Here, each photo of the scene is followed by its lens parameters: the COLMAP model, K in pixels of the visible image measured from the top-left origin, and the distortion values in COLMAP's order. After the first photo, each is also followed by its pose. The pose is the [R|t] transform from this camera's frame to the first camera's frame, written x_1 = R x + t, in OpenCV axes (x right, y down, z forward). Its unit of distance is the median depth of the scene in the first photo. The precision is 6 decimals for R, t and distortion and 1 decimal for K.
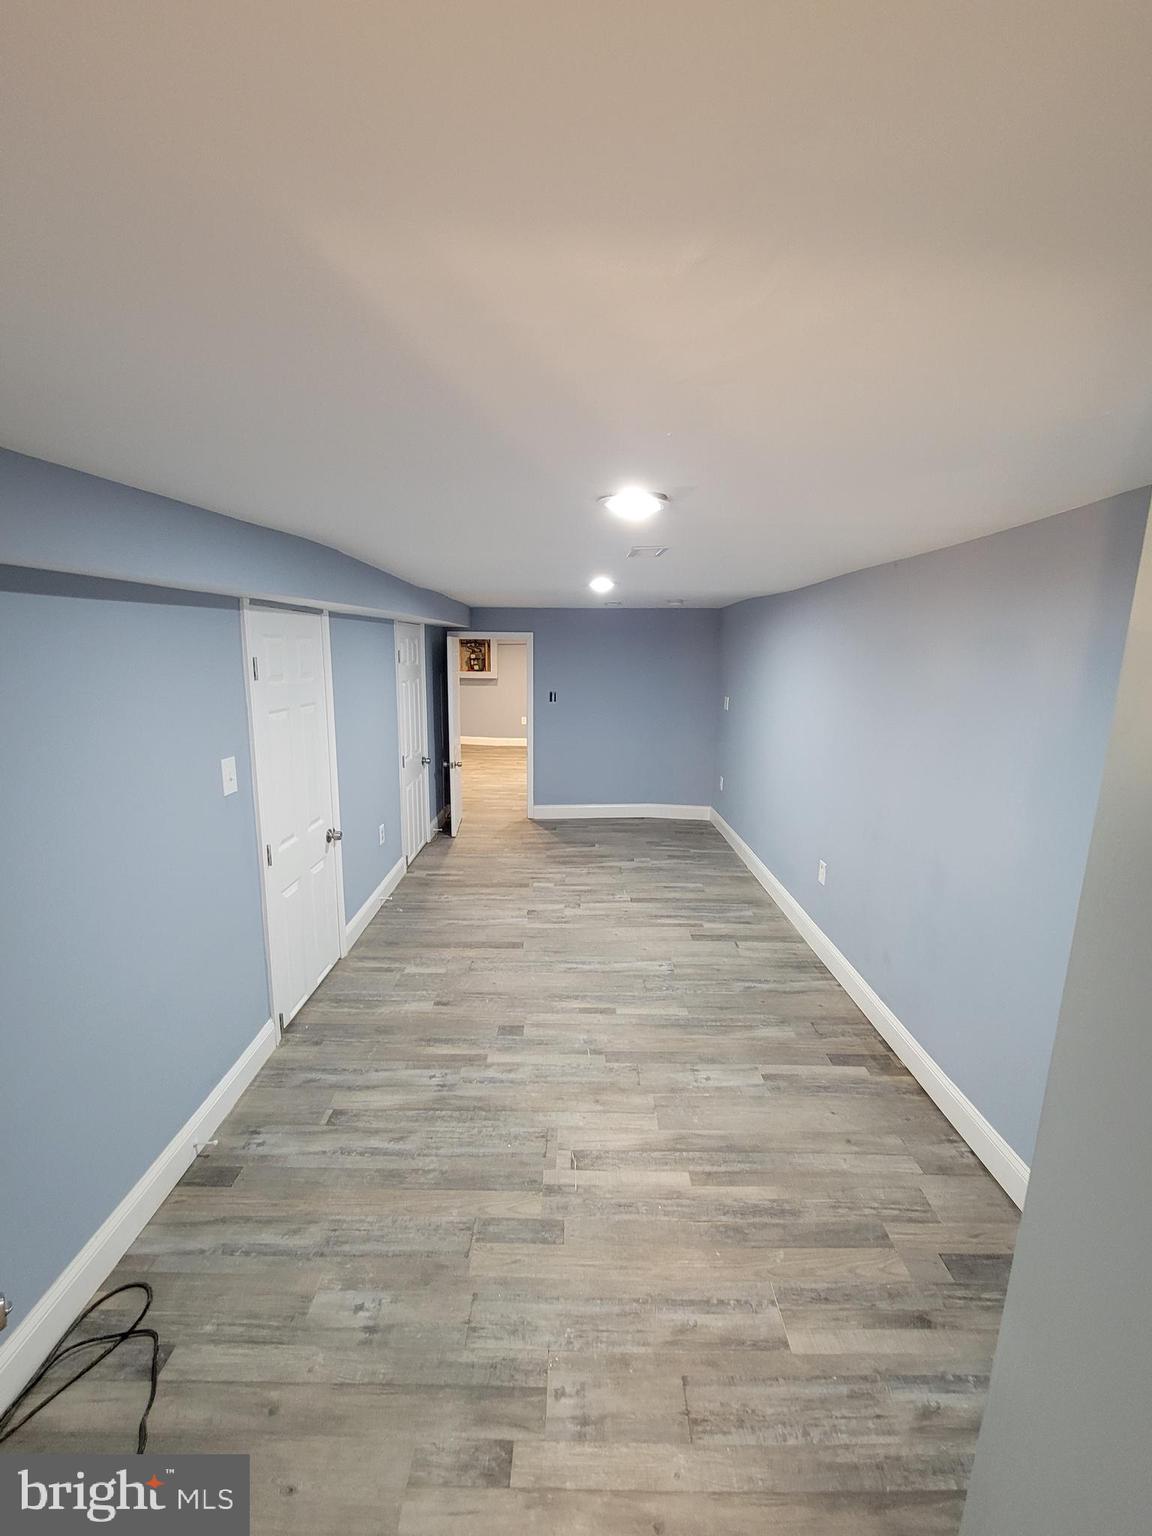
lens RADIAL K [[629.3, 0, 576.0], [0, 629.3, 768.0], [0, 0, 1]] dist [0.006264, -0.004560]
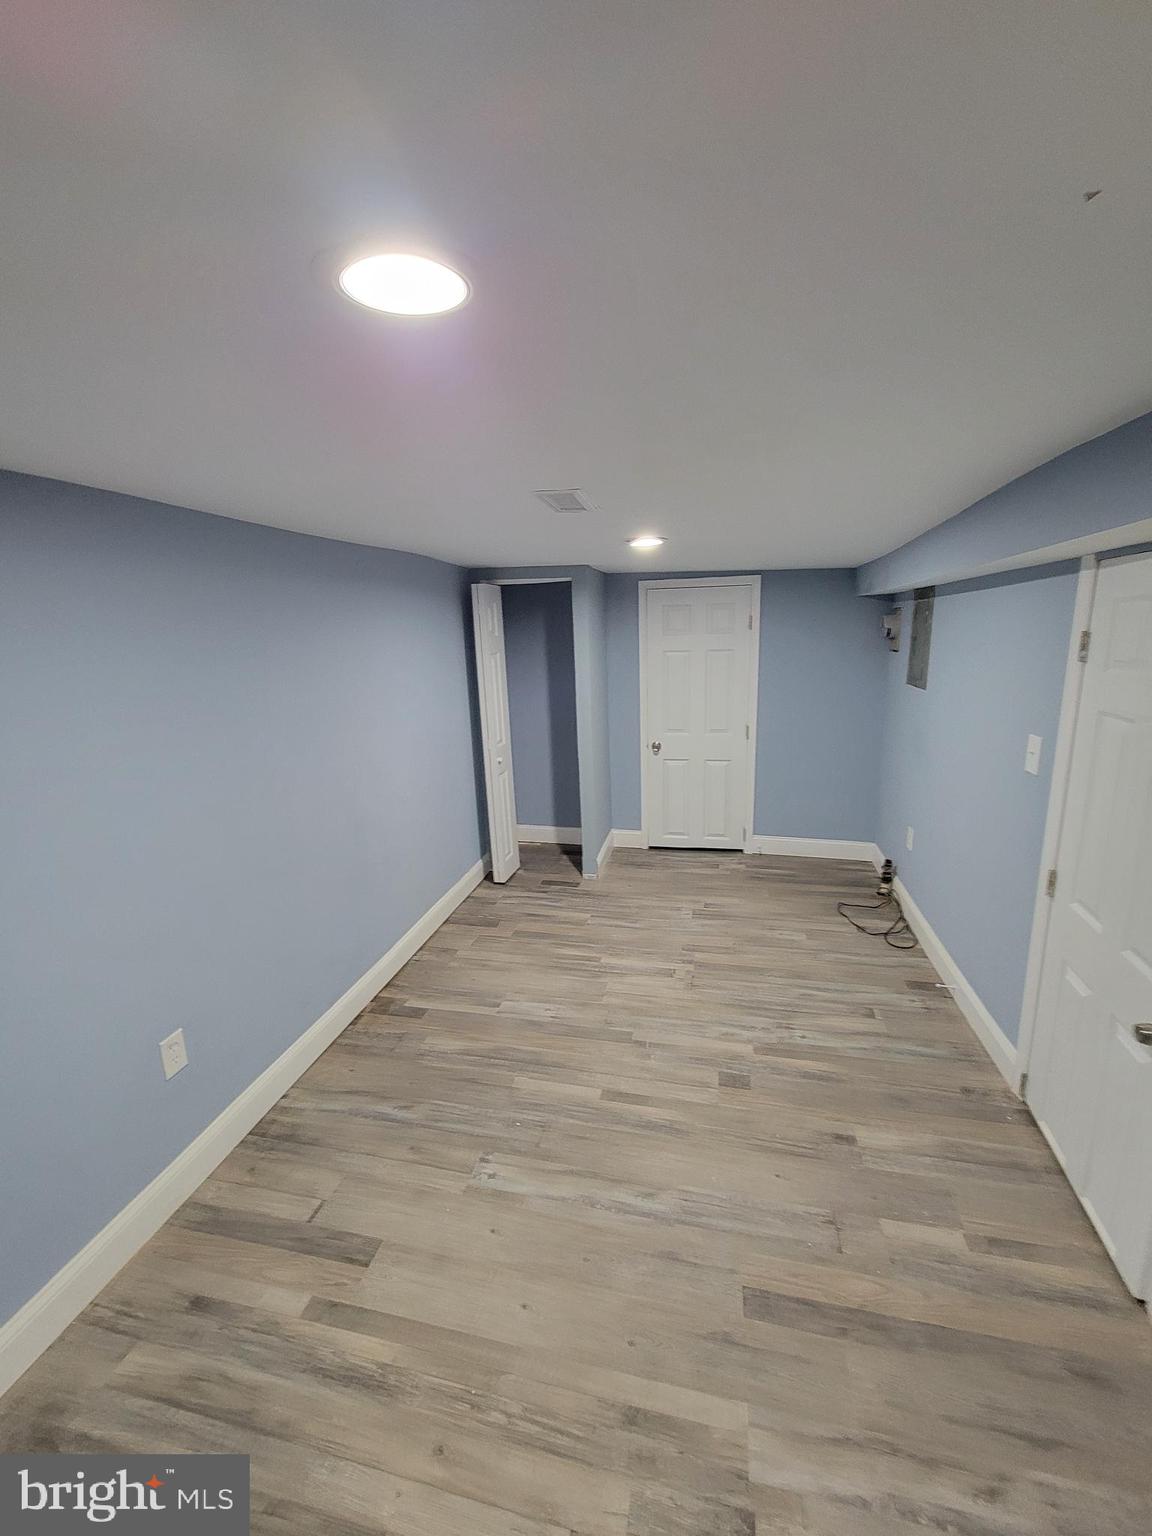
lens RADIAL K [[629.3, 0, 576.0], [0, 629.3, 768.0], [0, 0, 1]] dist [0.006264, -0.004560]
pose [[-0.974601, -0.034807, 0.221228, -0.073067], [0.057437, 0.915955, 0.397148, -0.336744], [-0.216459, 0.399768, -0.890691, 1.743086]]
